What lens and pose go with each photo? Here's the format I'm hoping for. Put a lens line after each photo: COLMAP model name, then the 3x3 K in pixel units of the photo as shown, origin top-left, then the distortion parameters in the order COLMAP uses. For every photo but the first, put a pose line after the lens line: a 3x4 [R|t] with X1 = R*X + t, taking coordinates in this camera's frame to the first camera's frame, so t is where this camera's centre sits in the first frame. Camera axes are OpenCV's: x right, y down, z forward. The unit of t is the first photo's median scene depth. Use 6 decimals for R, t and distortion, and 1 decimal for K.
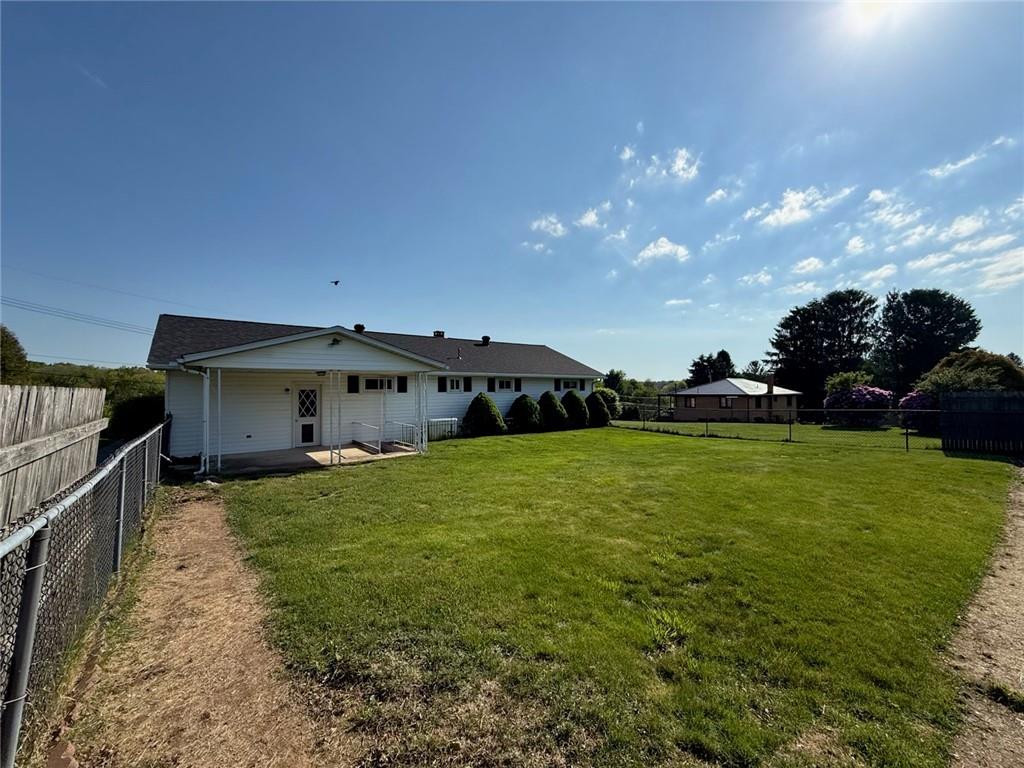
lens RADIAL K [[410.0, 0, 513.2], [0, 410.0, 391.5], [0, 0, 1]] dist [0.003301, -0.000009]
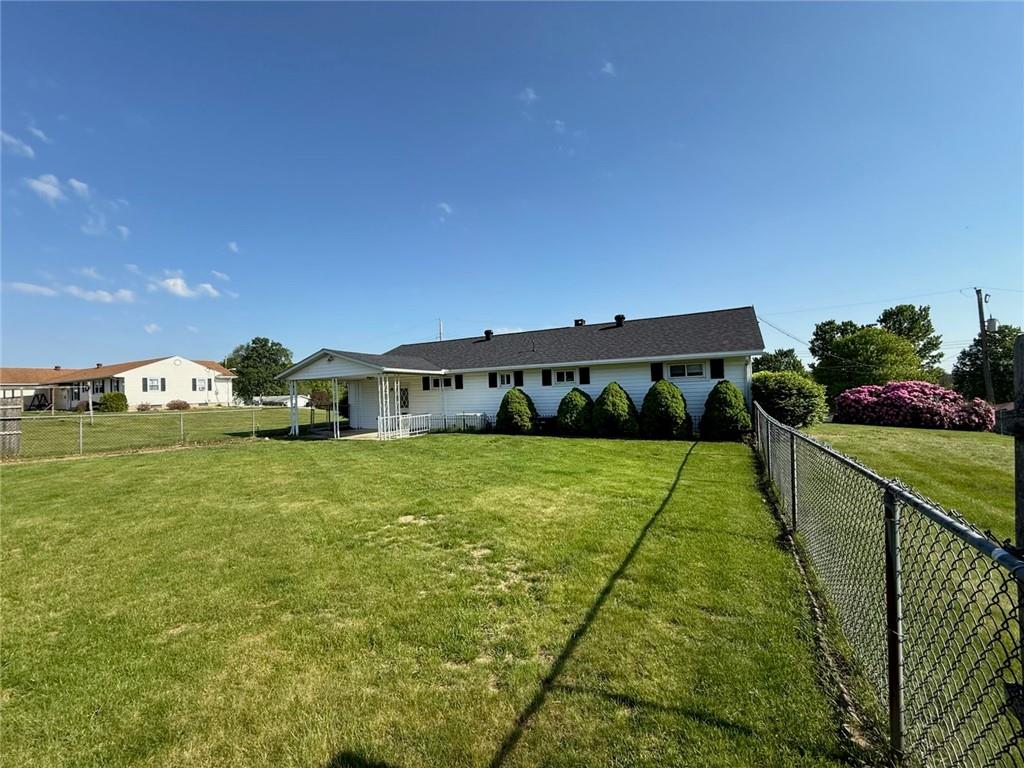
lens RADIAL K [[410.0, 0, 511.6], [0, 410.0, 379.8], [0, 0, 1]] dist [0.003301, -0.000009]
pose [[0.415979, -0.023422, -0.909073, 0.781326], [0.035298, 0.999331, -0.009596, -0.006273], [0.908689, -0.028096, 0.416527, 0.598762]]
